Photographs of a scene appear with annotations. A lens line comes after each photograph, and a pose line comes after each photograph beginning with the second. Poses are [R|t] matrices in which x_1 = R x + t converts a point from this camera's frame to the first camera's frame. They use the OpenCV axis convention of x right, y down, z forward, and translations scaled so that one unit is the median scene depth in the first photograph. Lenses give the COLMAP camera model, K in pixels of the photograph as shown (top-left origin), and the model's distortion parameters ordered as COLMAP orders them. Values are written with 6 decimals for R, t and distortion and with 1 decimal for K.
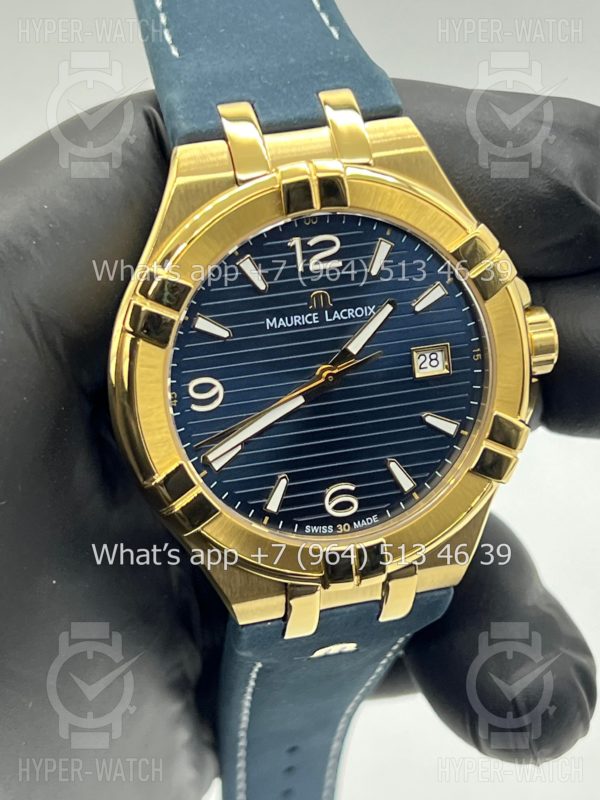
lens RADIAL K [[1884.2, 0, 304.3], [0, 1884.2, 398.8], [0, 0, 1]] dist [0.205934, 0.000000]
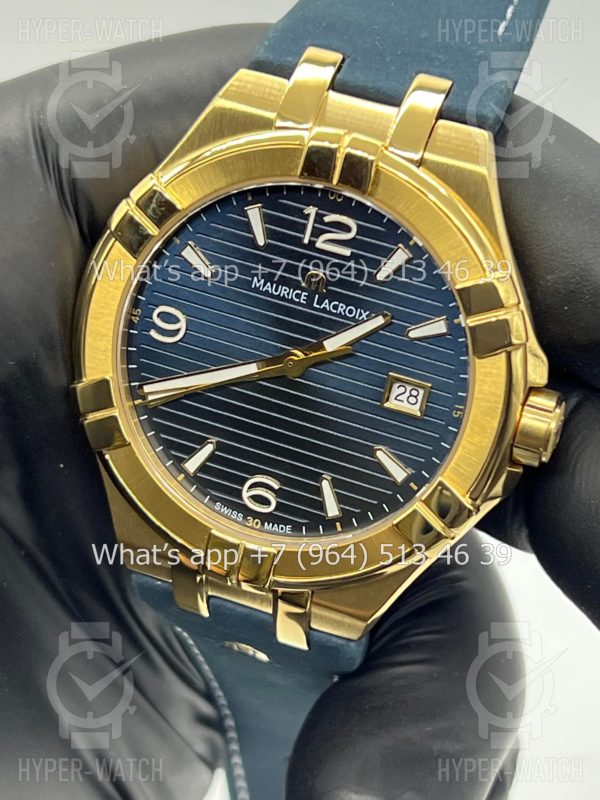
lens RADIAL K [[1884.2, 0, 298.2], [0, 1884.2, 397.6], [0, 0, 1]] dist [0.205934, 0.000000]
pose [[0.823476, 0.407909, -0.394333, 0.381154], [-0.408545, 0.908608, 0.086735, -0.076424], [0.393674, 0.089679, 0.914865, 0.164932]]
